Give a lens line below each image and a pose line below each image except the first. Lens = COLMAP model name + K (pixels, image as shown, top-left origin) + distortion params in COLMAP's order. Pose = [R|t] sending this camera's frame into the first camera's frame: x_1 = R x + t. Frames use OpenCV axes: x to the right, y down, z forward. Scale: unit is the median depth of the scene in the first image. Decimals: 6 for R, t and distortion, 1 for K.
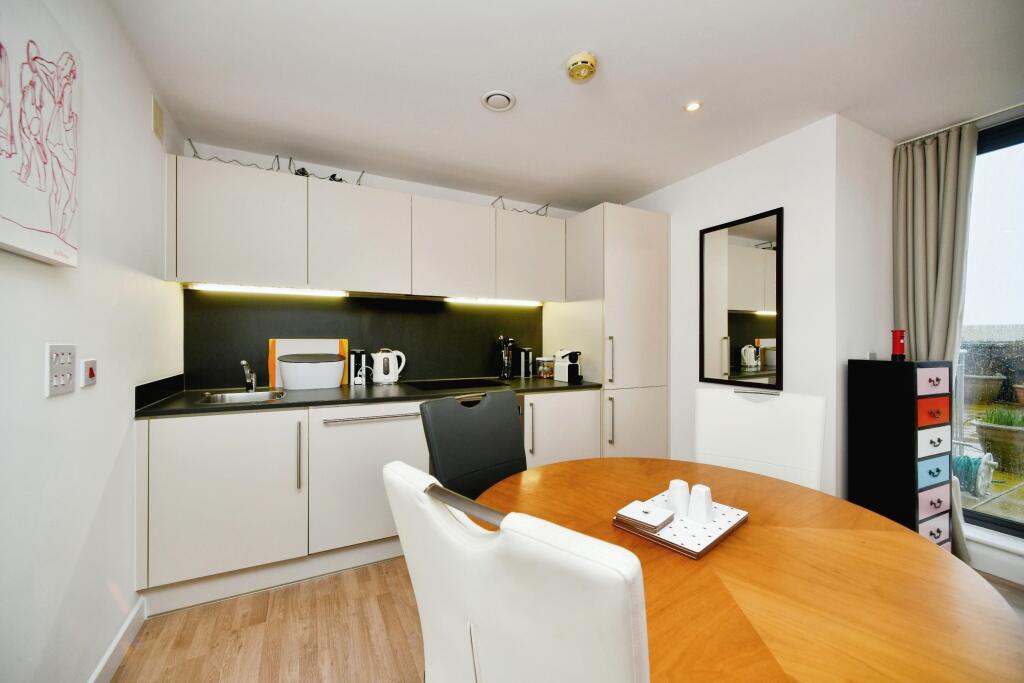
lens RADIAL K [[415.6, 0, 517.7], [0, 415.6, 343.0], [0, 0, 1]] dist [0.002843, -0.001062]
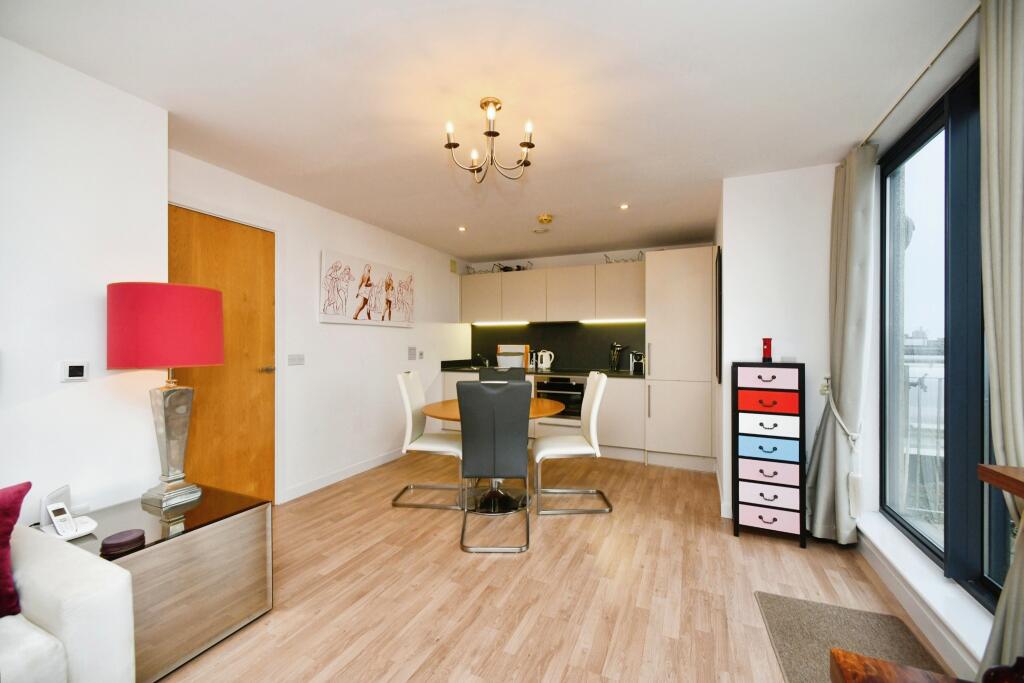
lens RADIAL K [[402.0, 0, 513.6], [0, 402.0, 349.4], [0, 0, 1]] dist [0.003533, 0.000217]
pose [[0.644988, 0.009288, -0.764136, 1.002846], [-0.008167, 0.999953, 0.005261, 0.001352], [0.764149, 0.002847, 0.645033, -0.283683]]
